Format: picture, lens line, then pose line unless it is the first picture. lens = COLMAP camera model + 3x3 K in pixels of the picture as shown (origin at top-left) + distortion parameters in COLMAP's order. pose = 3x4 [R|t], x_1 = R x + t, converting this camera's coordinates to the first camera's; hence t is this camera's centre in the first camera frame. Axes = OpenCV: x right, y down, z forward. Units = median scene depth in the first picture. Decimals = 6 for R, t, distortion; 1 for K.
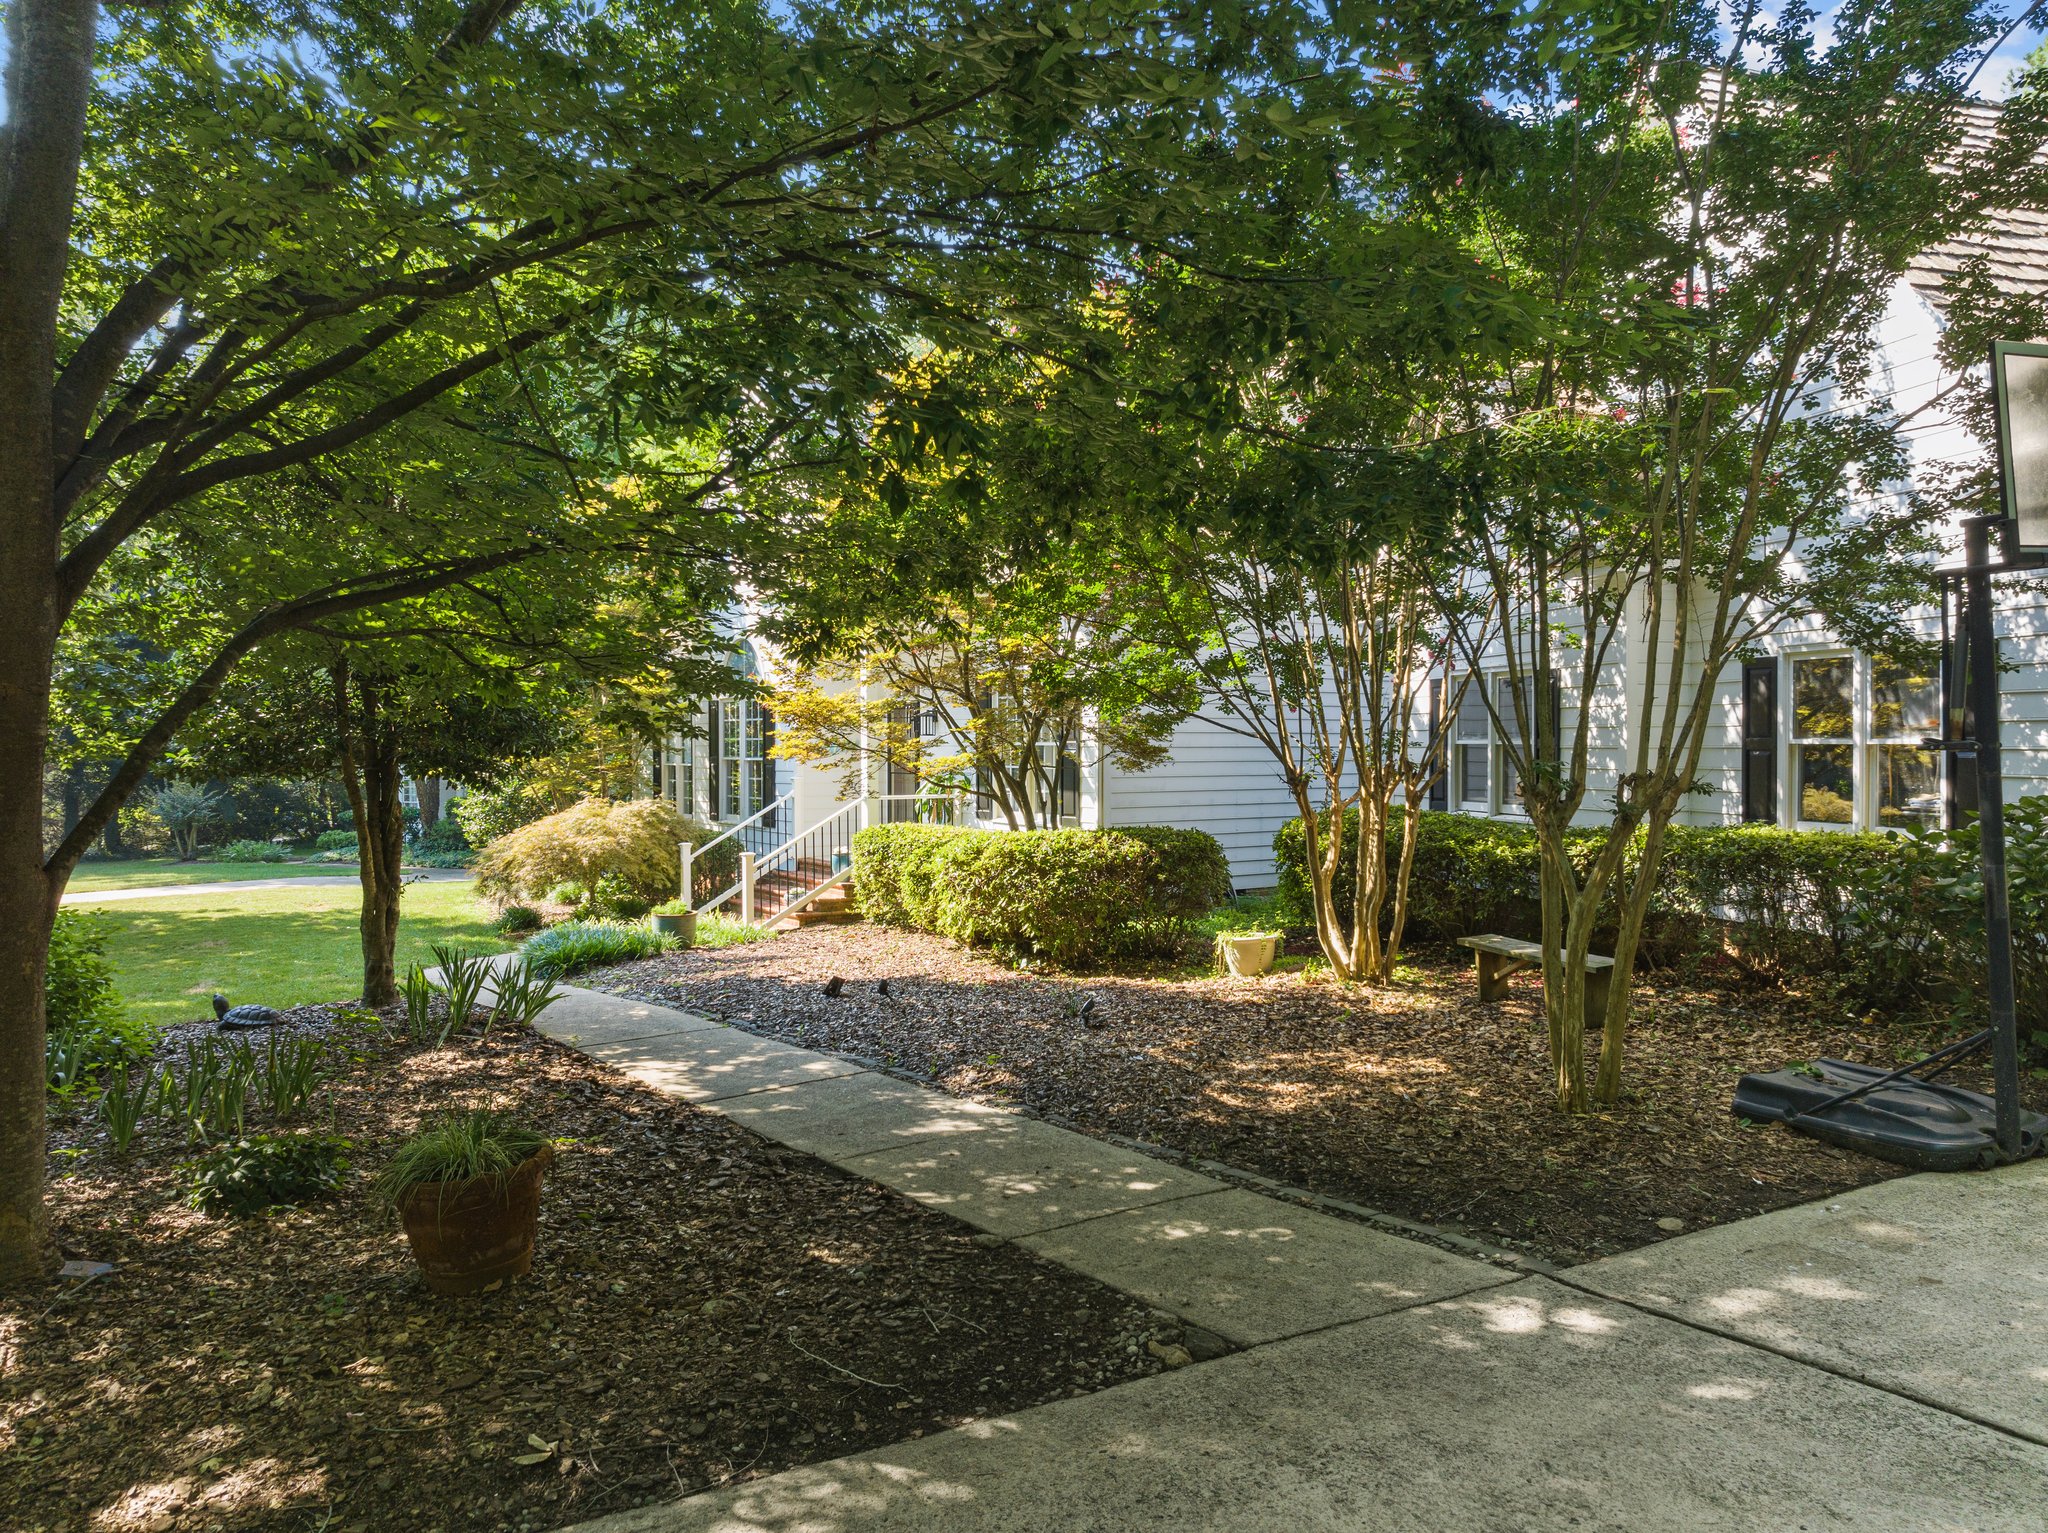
lens RADIAL K [[1460.1, 0, 1019.5], [0, 1460.1, 760.6], [0, 0, 1]] dist [-0.045705, 0.020448]
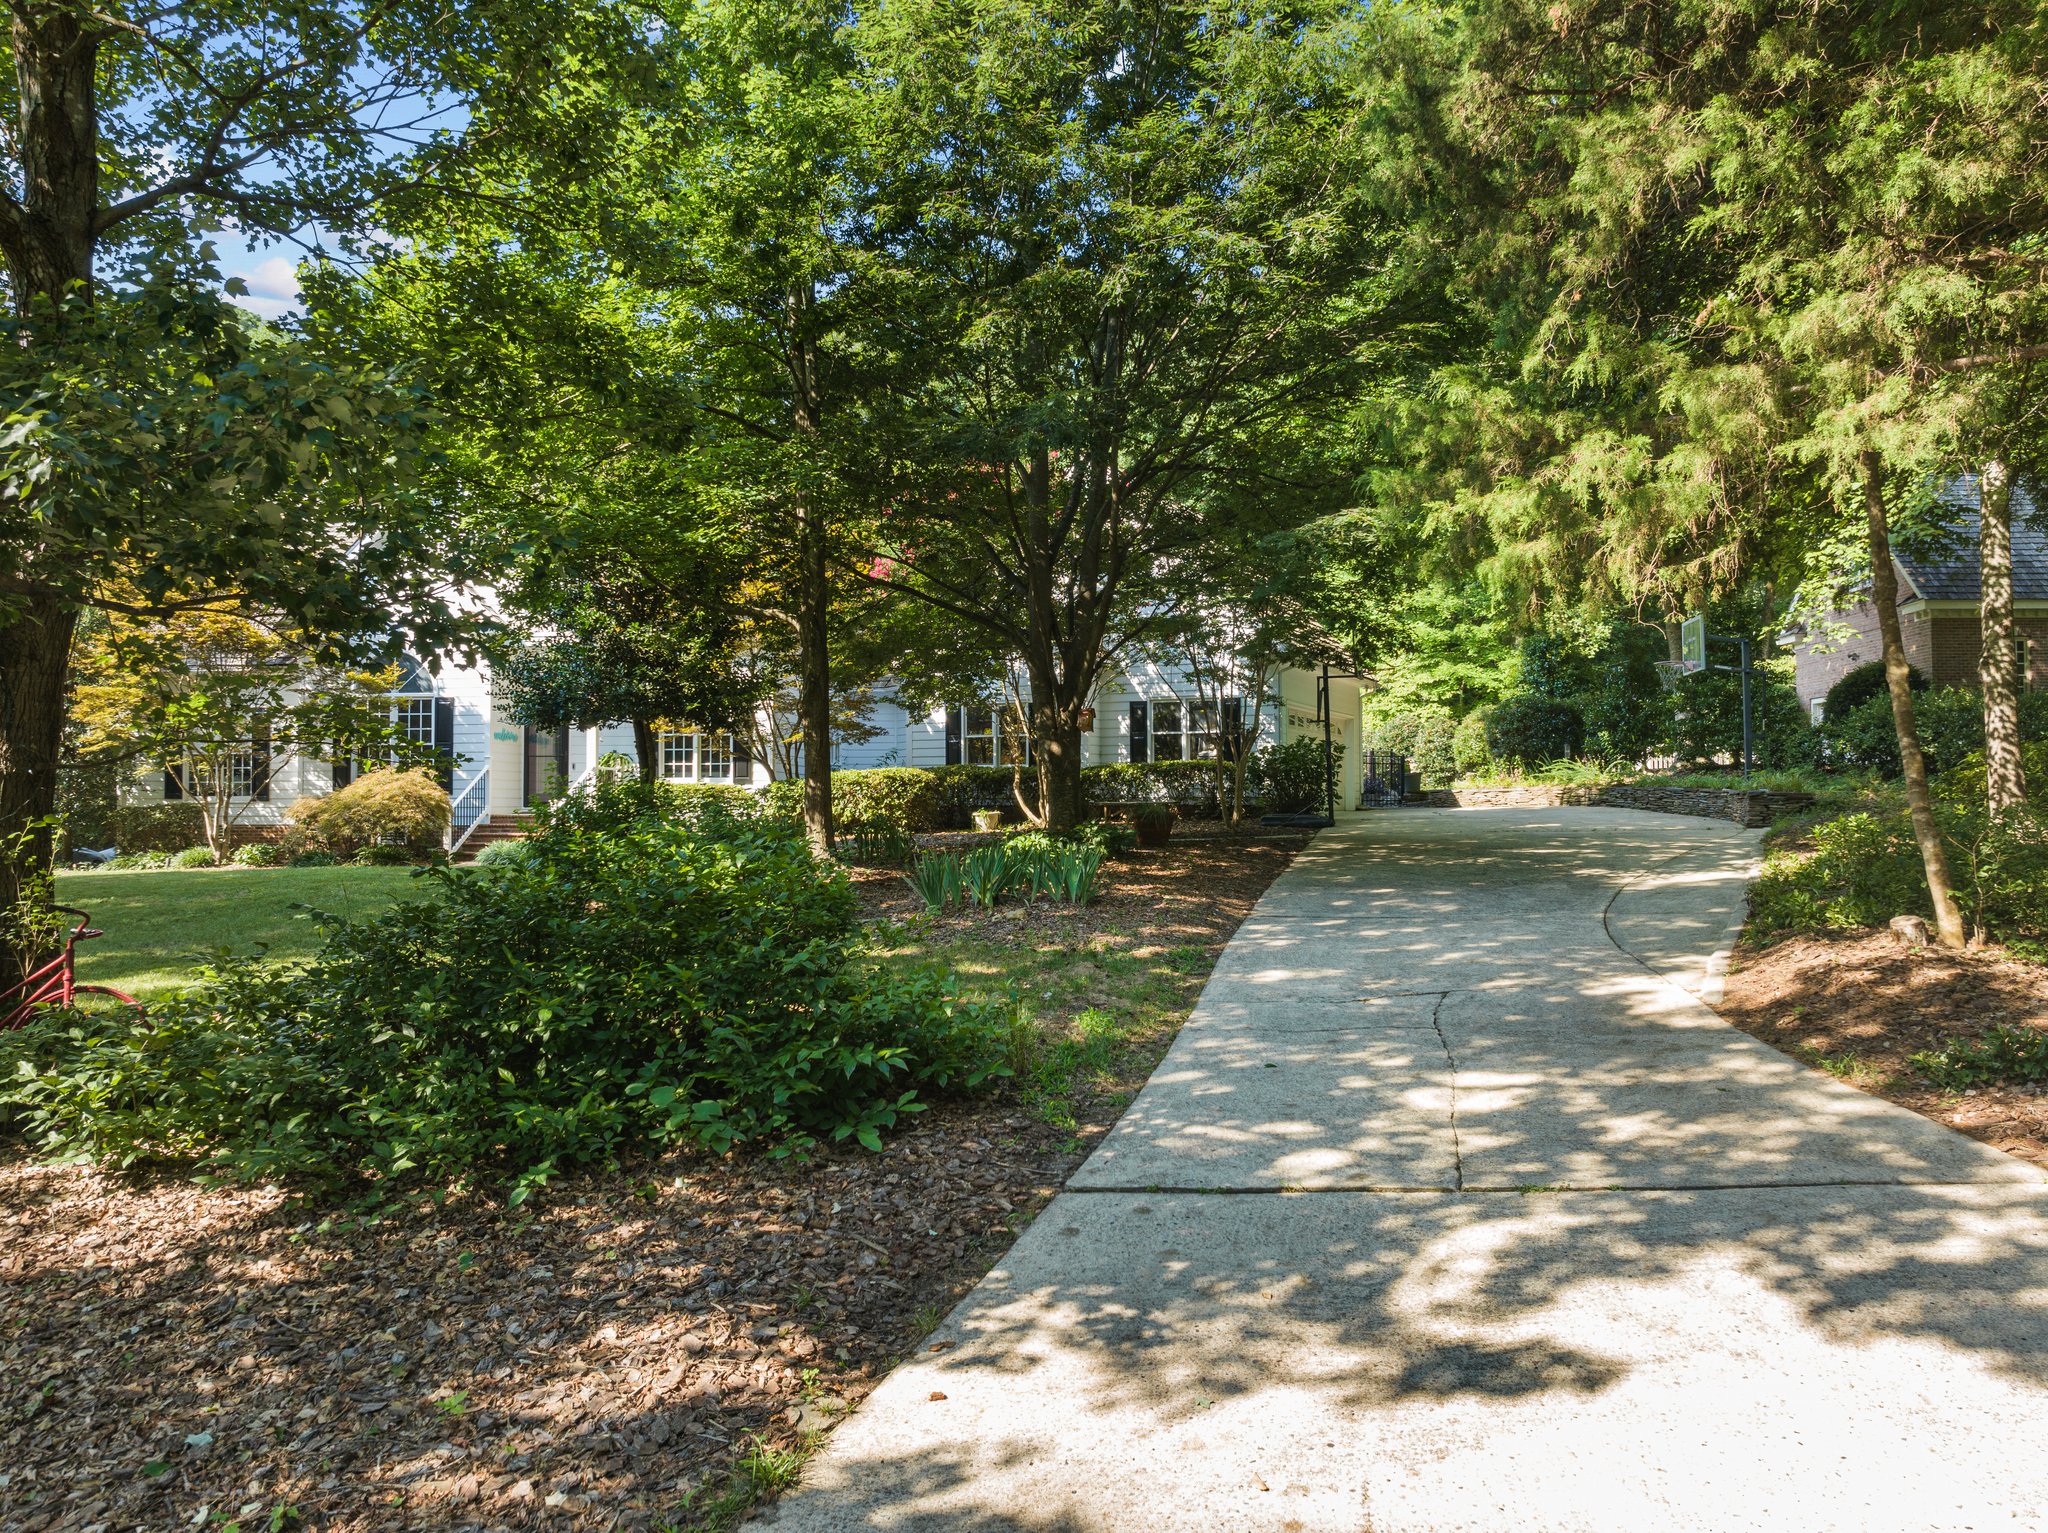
lens RADIAL K [[1460.1, 0, 1043.2], [0, 1460.1, 772.3], [0, 0, 1]] dist [-0.045705, 0.020448]
pose [[0.630717, 0.017718, 0.775810, -1.891600], [0.010856, 0.999440, -0.031651, 0.160956], [-0.775937, 0.028385, 0.630172, -0.595097]]
